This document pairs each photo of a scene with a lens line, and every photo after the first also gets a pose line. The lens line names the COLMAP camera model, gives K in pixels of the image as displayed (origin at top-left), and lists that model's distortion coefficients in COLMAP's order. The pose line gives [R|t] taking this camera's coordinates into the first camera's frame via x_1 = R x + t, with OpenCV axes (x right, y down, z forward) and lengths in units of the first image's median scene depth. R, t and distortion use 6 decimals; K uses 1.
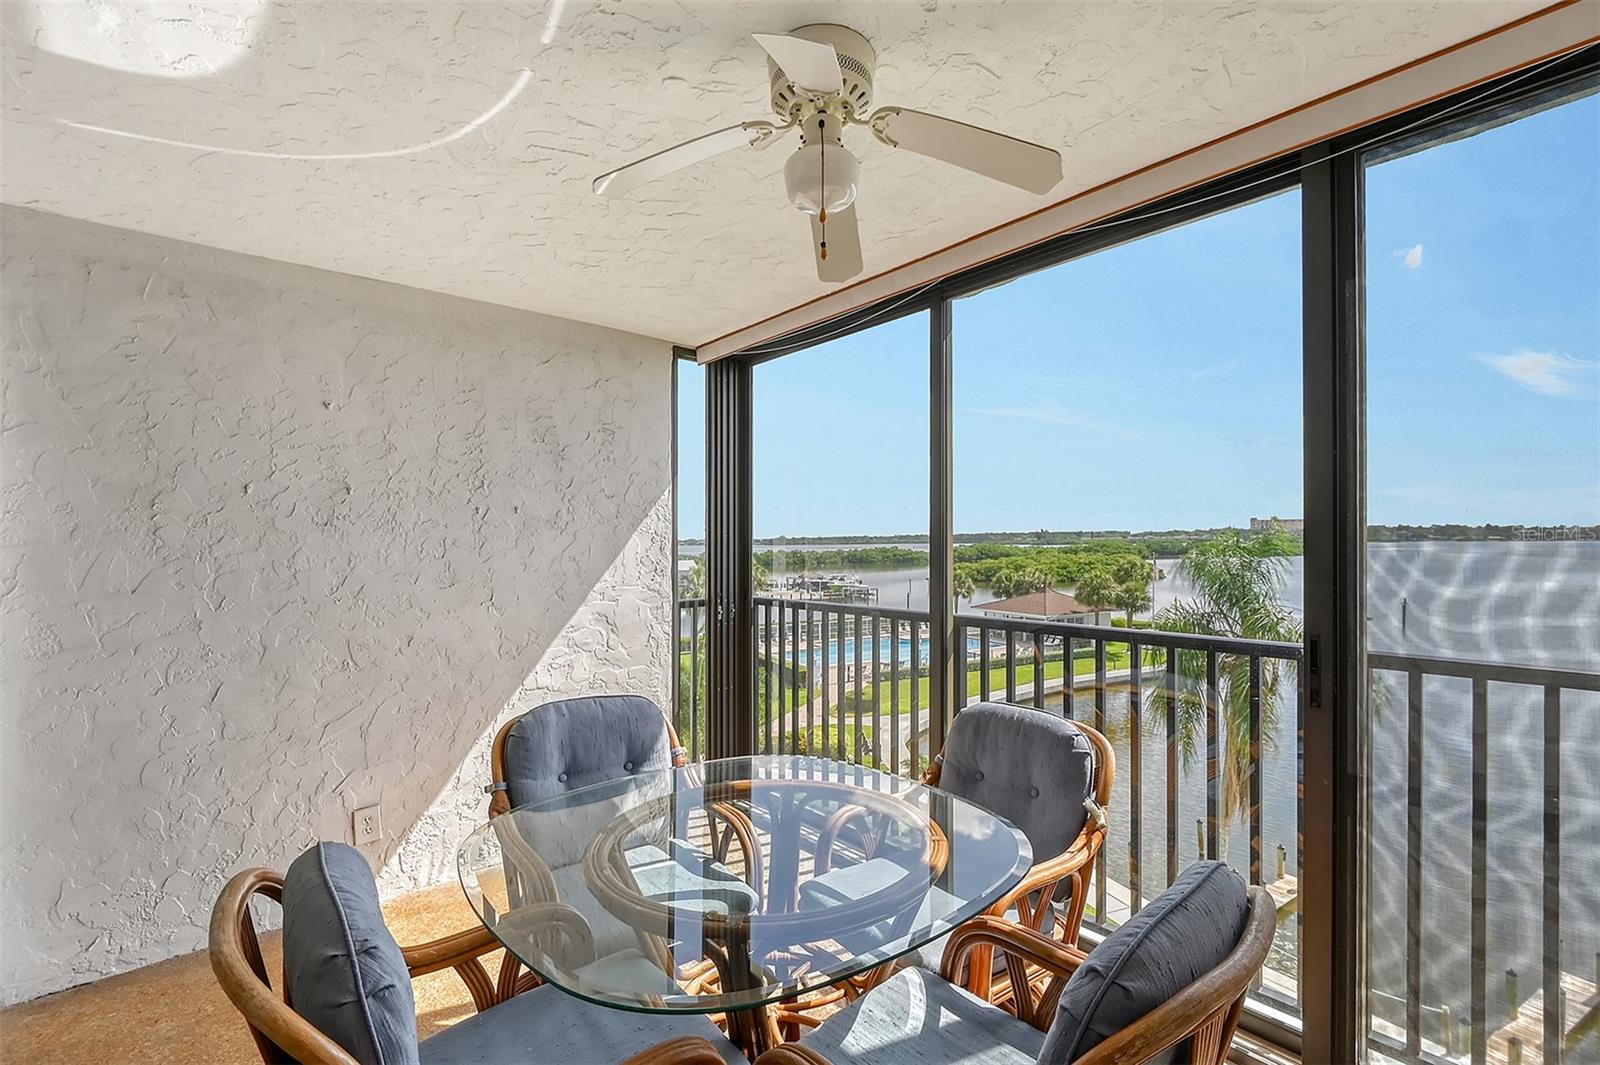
lens RADIAL K [[708.6, 0, 803.1], [0, 708.6, 550.1], [0, 0, 1]] dist [0.002958, -0.014637]
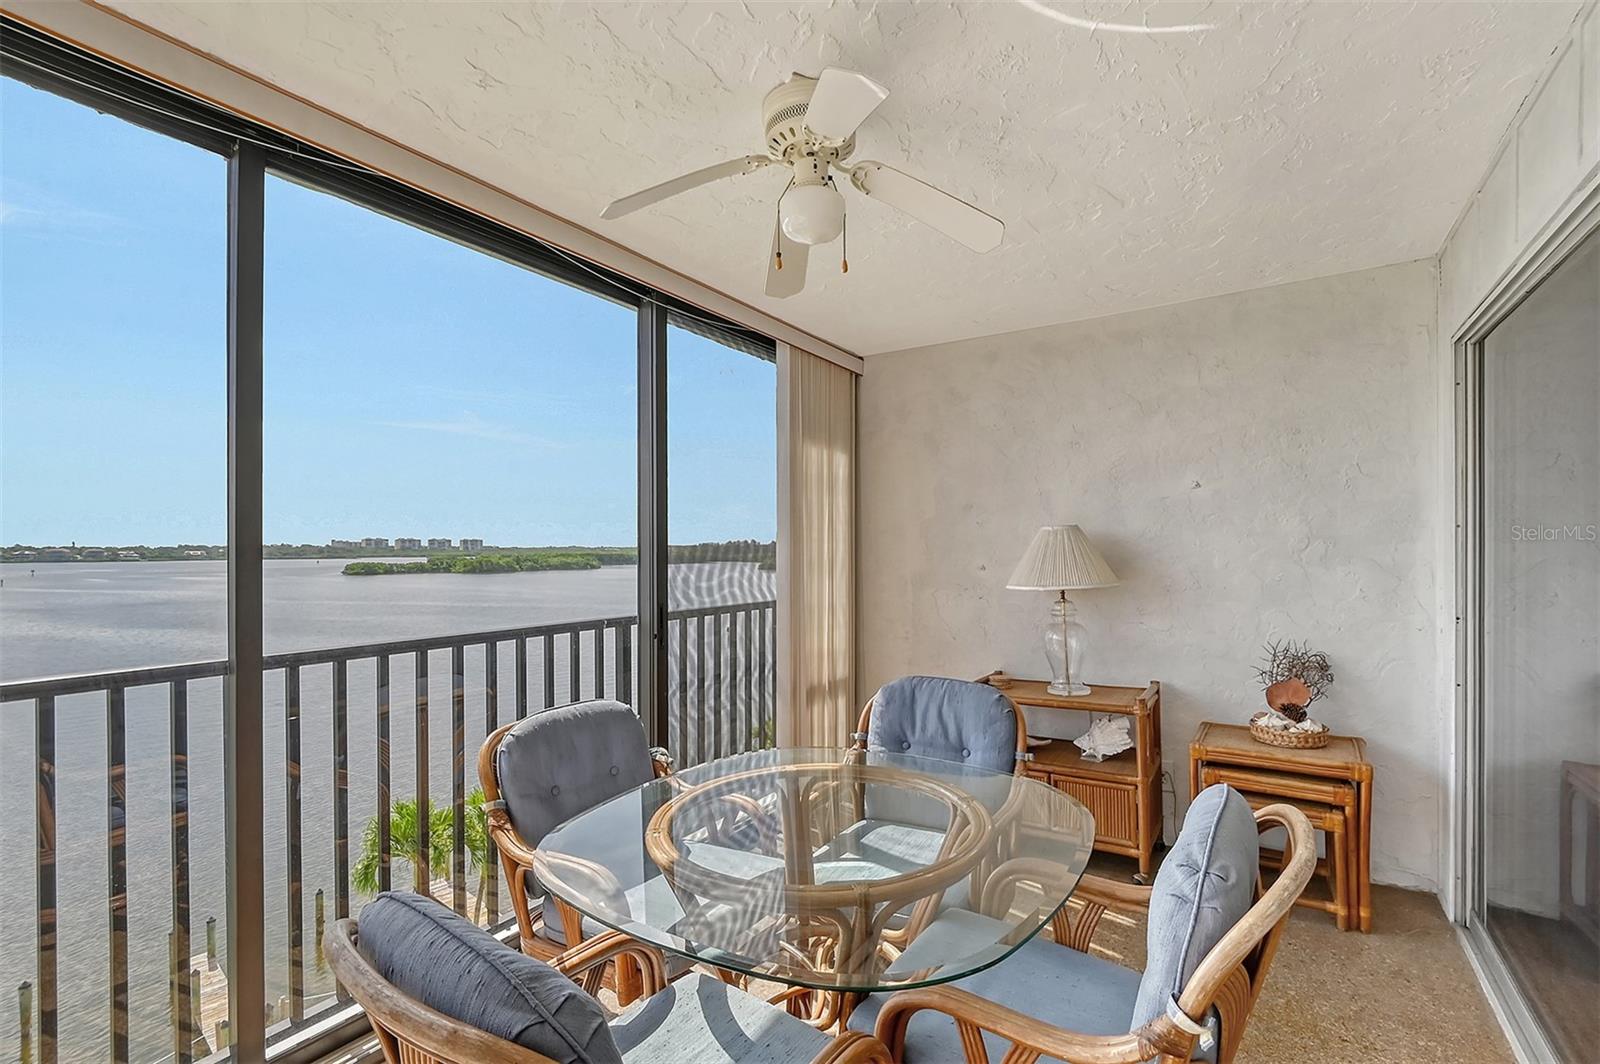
lens RADIAL K [[708.6, 0, 803.1], [0, 708.6, 549.6], [0, 0, 1]] dist [0.002958, -0.014637]
pose [[-0.308230, 0.012611, 0.951228, -0.098987], [-0.001424, 0.999905, -0.013718, 0.001516], [-0.951311, -0.005583, -0.308183, 0.125983]]
